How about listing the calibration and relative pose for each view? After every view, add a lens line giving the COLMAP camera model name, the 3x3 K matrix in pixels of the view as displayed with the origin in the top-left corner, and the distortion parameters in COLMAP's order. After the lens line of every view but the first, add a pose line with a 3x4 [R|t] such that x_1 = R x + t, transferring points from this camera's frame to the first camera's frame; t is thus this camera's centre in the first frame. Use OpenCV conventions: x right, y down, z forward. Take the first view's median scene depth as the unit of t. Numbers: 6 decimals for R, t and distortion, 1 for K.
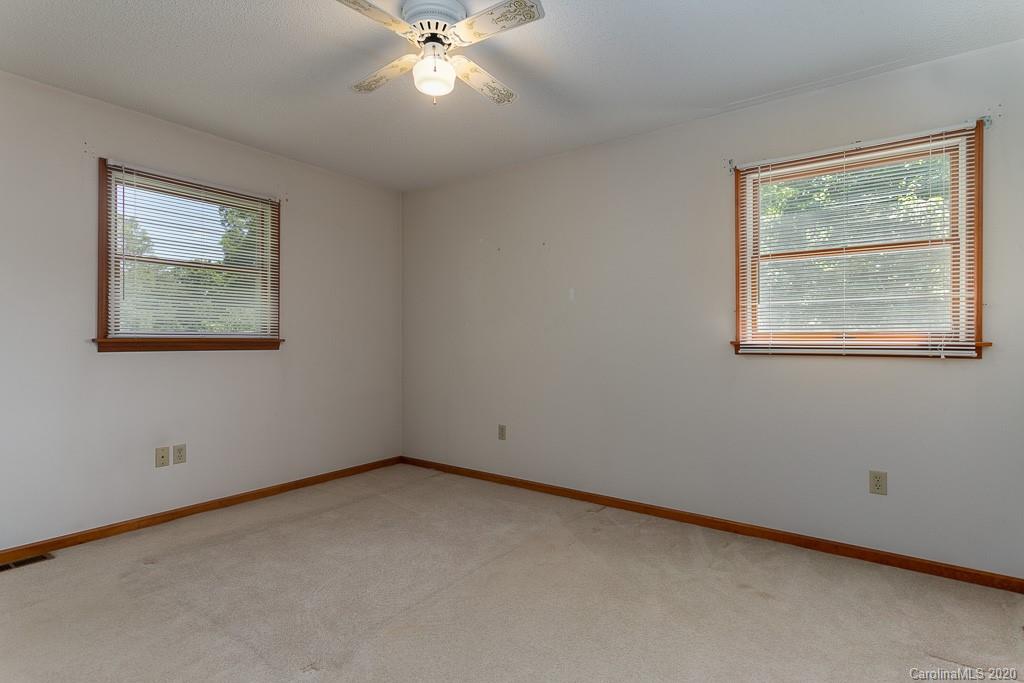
lens RADIAL K [[501.4, 0, 512.0], [0, 501.4, 341.5], [0, 0, 1]] dist [-0.000698, -0.000263]
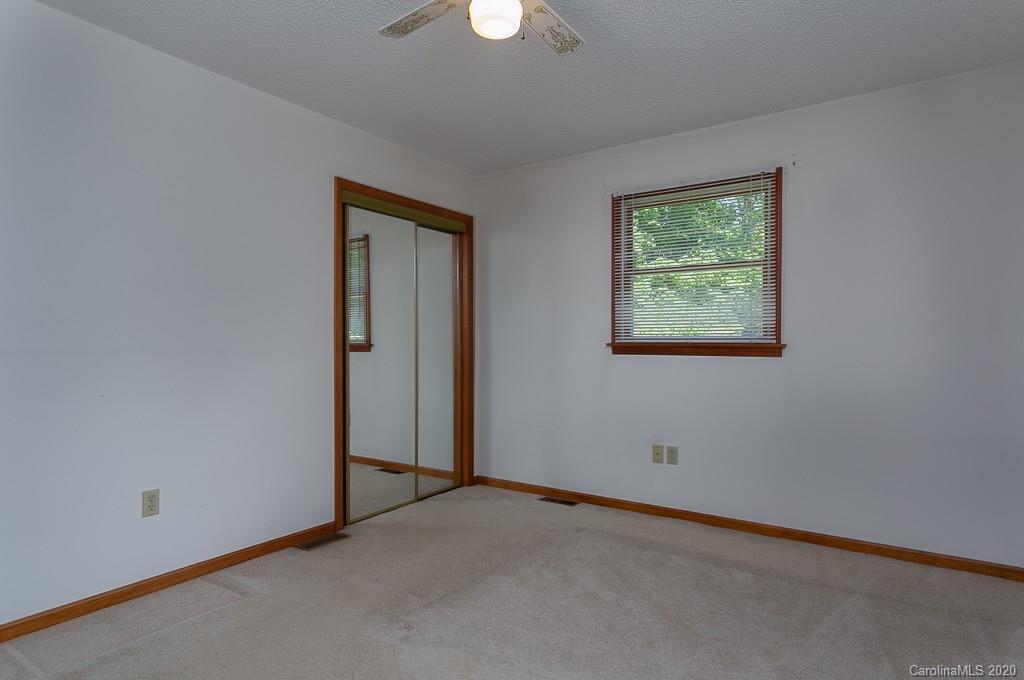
lens RADIAL K [[578.2, 0, 512.0], [0, 578.2, 340.0], [0, 0, 1]] dist [0.002593, 0.000533]
pose [[0.025087, -0.000390, -0.999685, 0.519051], [0.000071, 1.000000, -0.000388, -0.011350], [0.999685, -0.000062, 0.025087, 0.650030]]
